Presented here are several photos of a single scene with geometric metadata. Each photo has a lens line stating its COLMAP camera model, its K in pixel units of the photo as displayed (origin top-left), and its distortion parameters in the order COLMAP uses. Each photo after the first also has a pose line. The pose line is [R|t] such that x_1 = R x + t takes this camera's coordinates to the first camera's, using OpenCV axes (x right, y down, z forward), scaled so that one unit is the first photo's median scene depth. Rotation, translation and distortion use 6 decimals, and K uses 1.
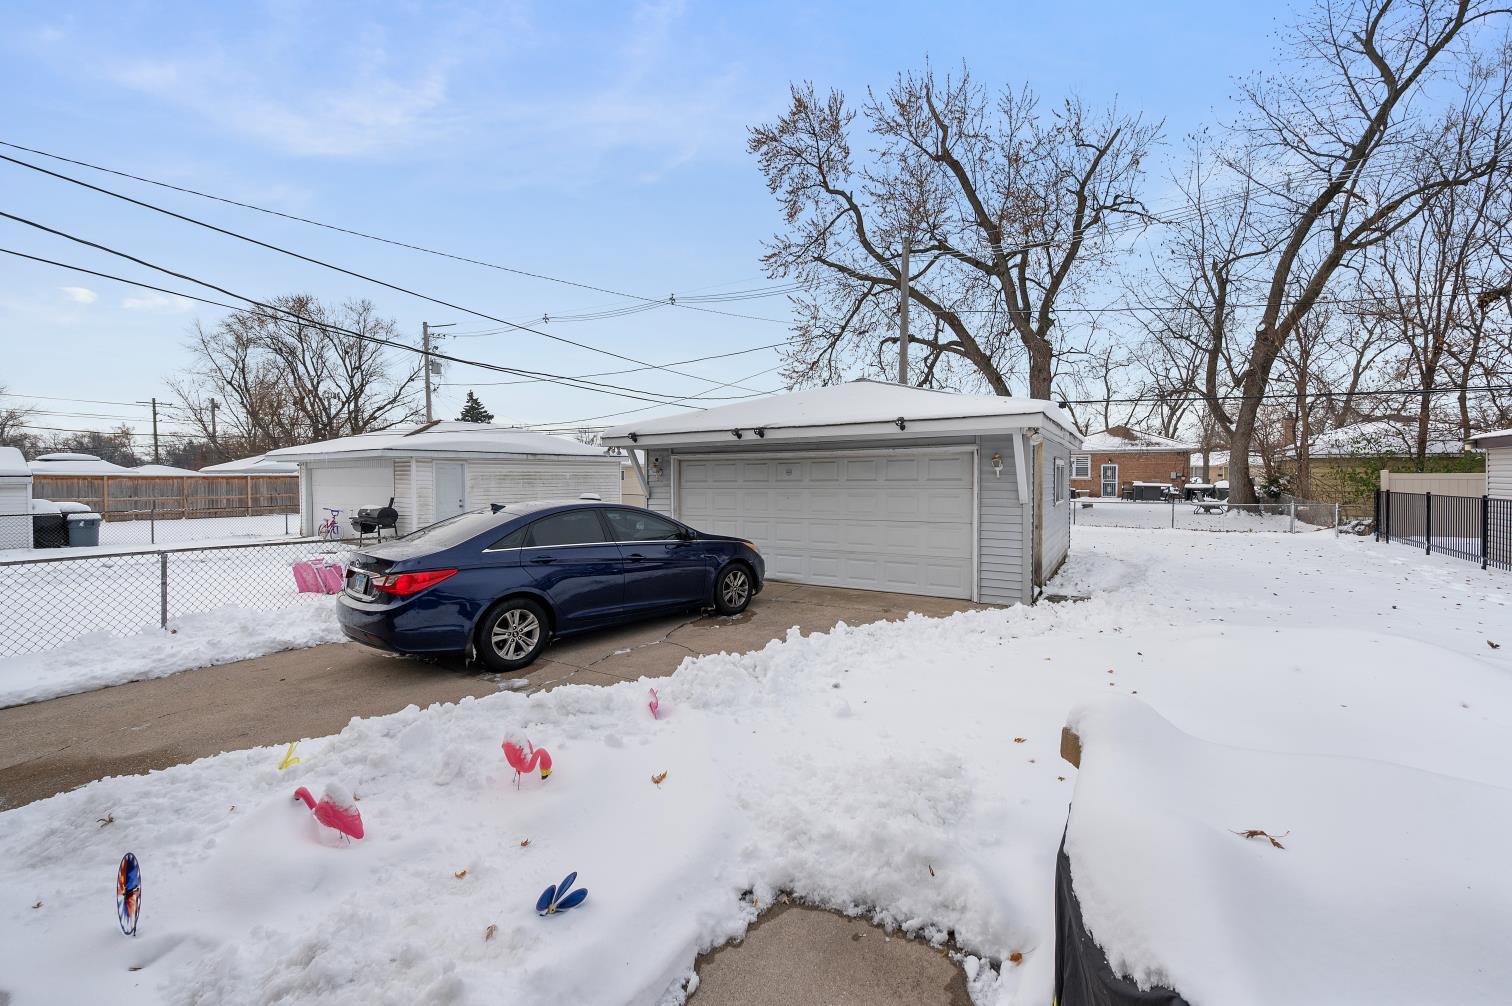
lens RADIAL K [[618.5, 0, 756.0], [0, 618.5, 503.0], [0, 0, 1]] dist [0.022437, 0.000051]
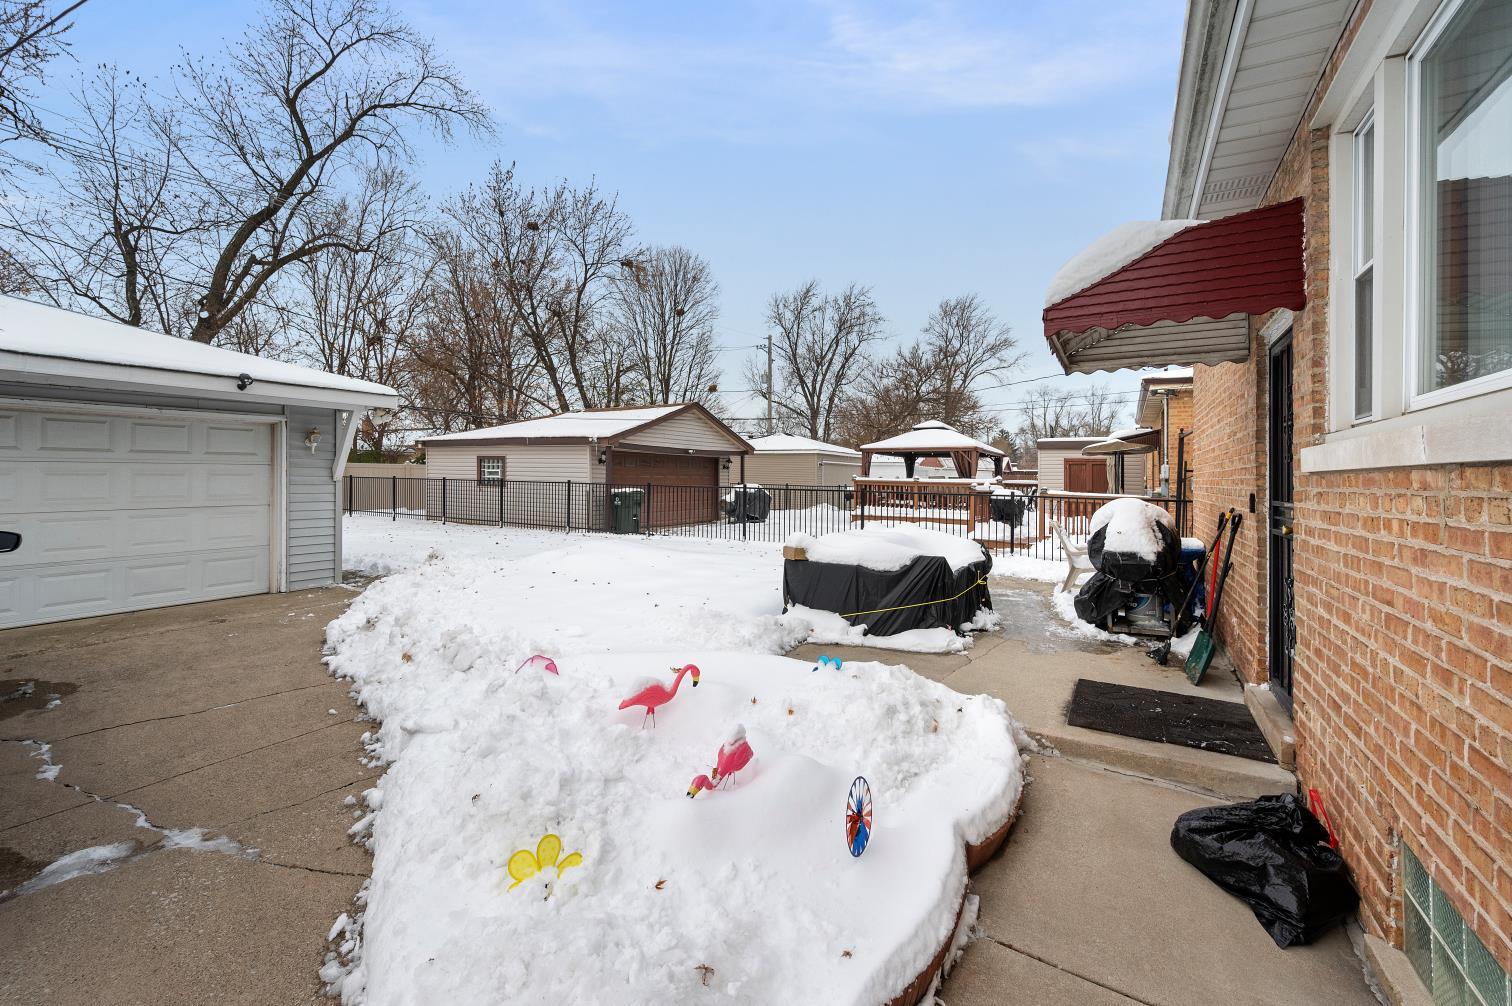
lens RADIAL K [[616.8, 0, 757.0], [0, 616.8, 474.0], [0, 0, 1]] dist [-0.000350, -0.000058]
pose [[0.026684, -0.000966, 0.999643, -0.496325], [0.023855, 0.999715, 0.000329, 0.006185], [-0.999359, 0.023838, 0.026699, 0.282405]]
